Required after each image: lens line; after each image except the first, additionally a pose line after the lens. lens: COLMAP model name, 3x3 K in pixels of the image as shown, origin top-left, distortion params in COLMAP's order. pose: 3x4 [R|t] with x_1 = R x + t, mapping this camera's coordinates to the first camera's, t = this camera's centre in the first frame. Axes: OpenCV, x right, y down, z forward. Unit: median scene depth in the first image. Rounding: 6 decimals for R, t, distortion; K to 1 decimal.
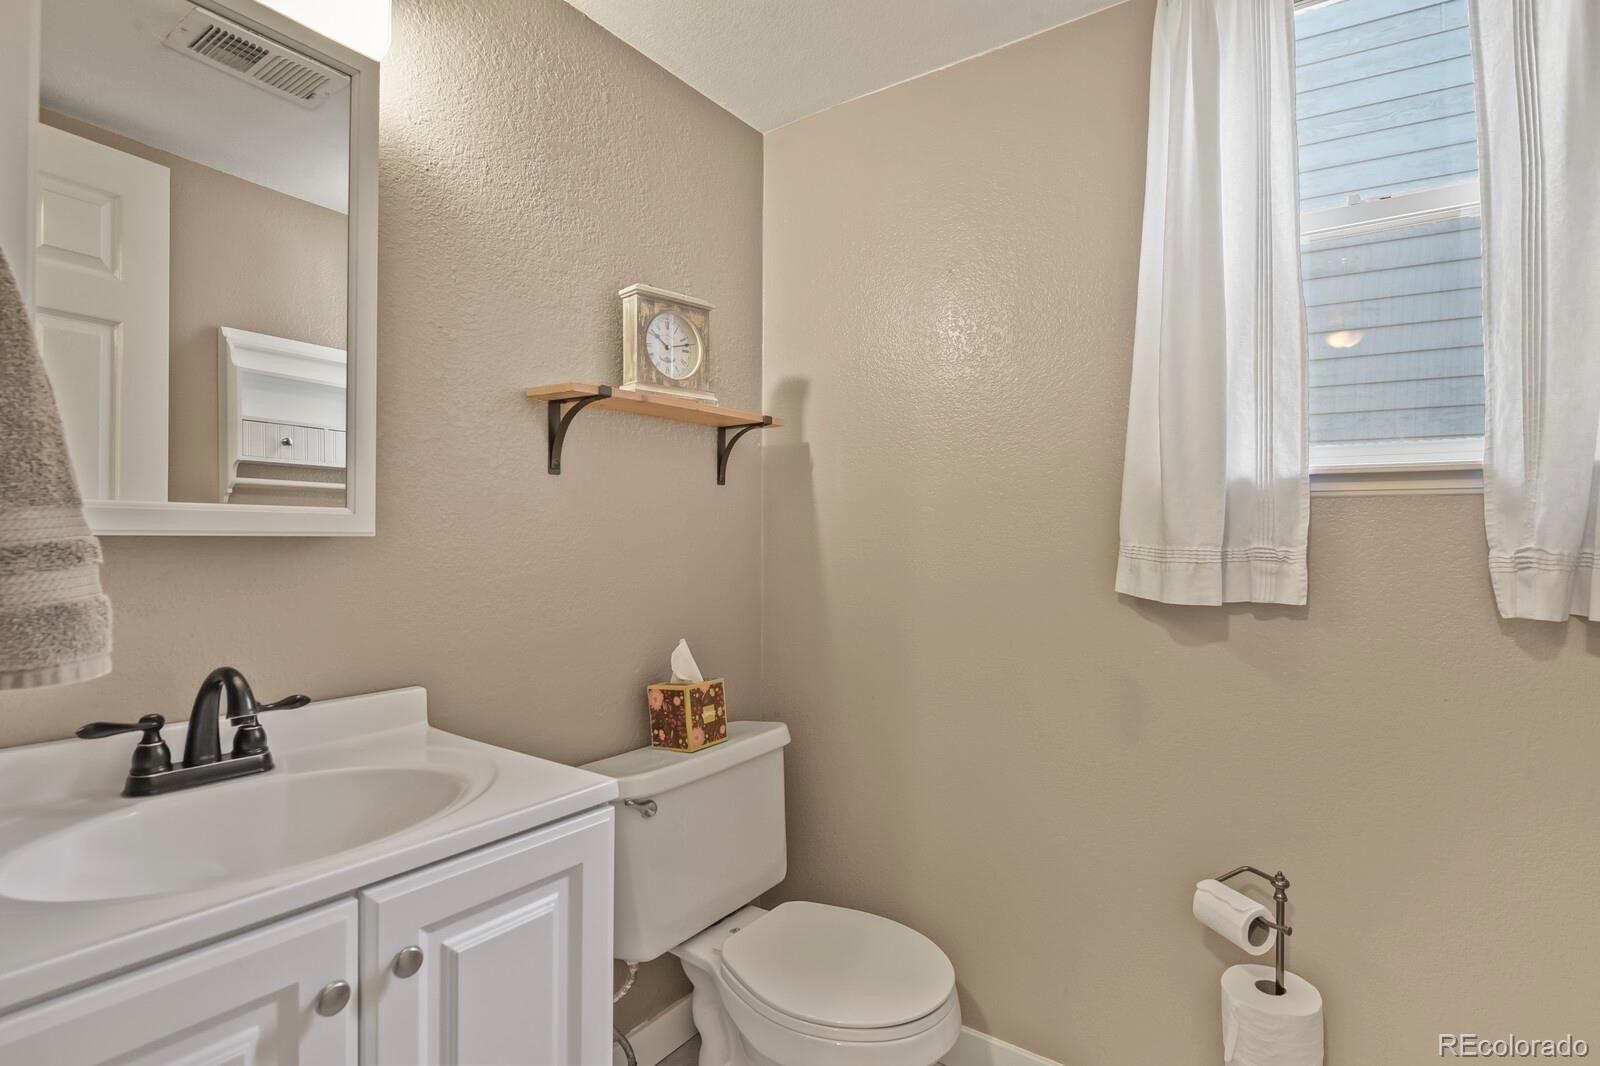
lens RADIAL K [[777.1, 0, 796.8], [0, 777.1, 532.9], [0, 0, 1]] dist [-0.004189, -0.006614]
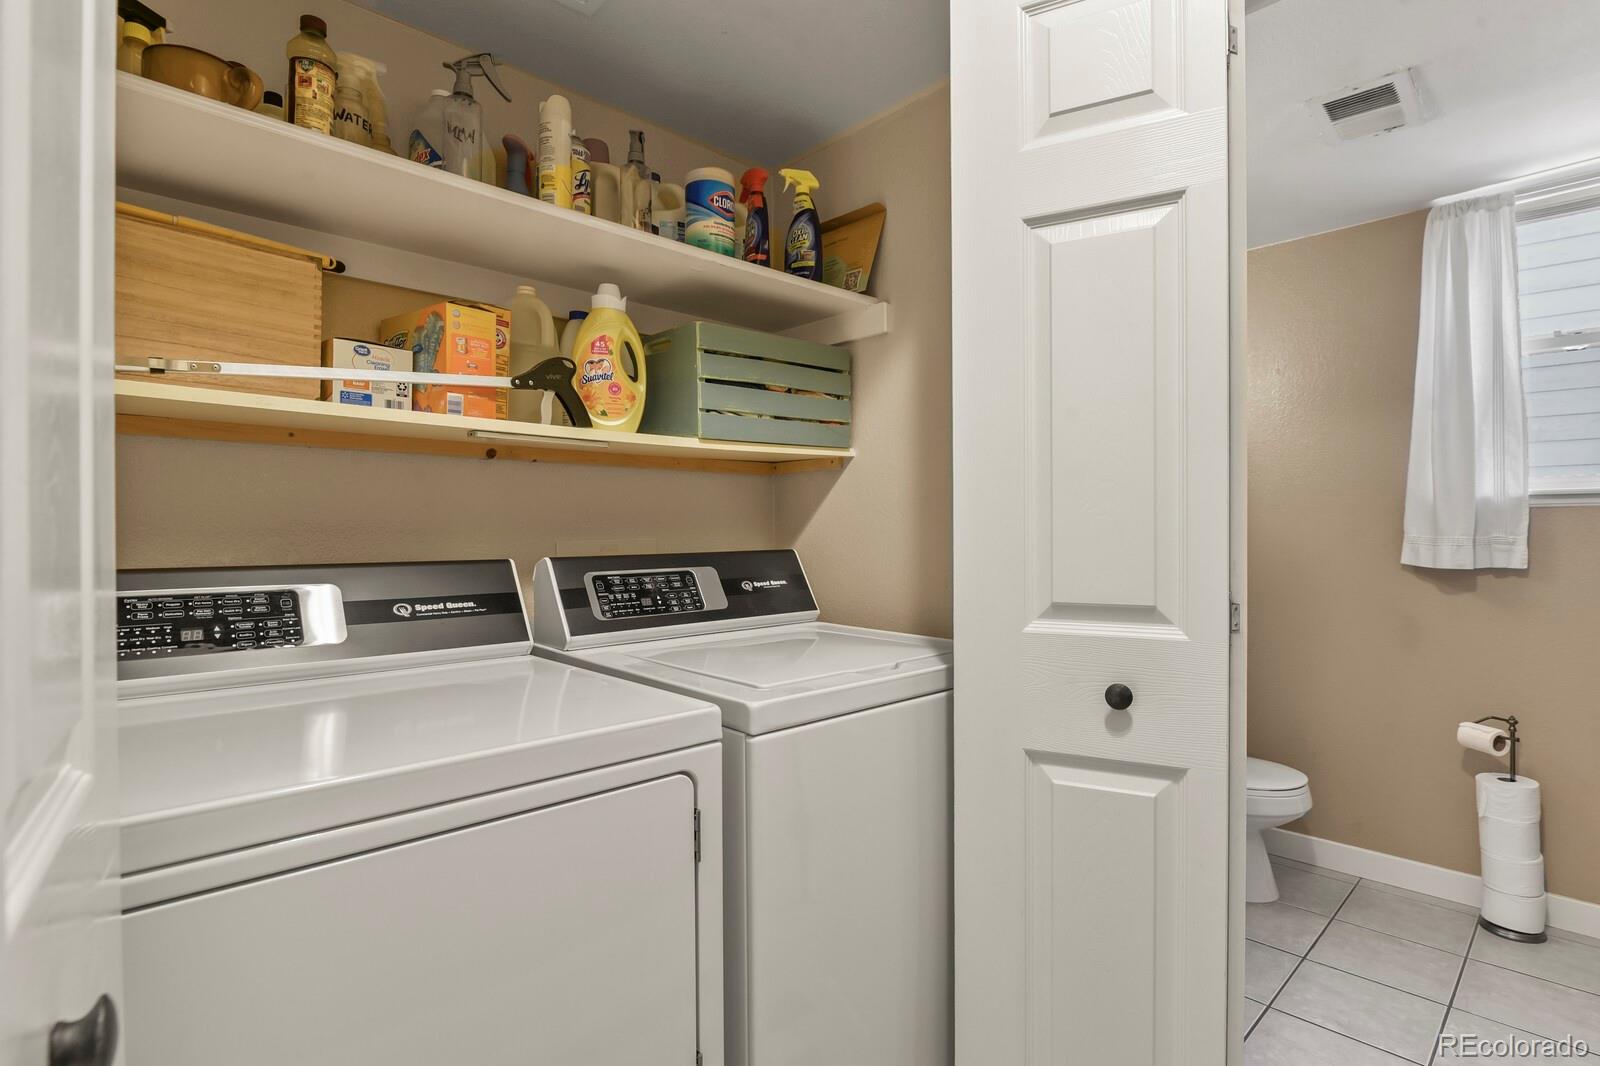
lens RADIAL K [[777.1, 0, 804.3], [0, 777.1, 529.9], [0, 0, 1]] dist [-0.004189, -0.006614]
pose [[0.982831, -0.009672, -0.184254, -0.635854], [0.009741, 0.999952, -0.000531, -0.010221], [0.184250, -0.001273, 0.982879, -1.025462]]
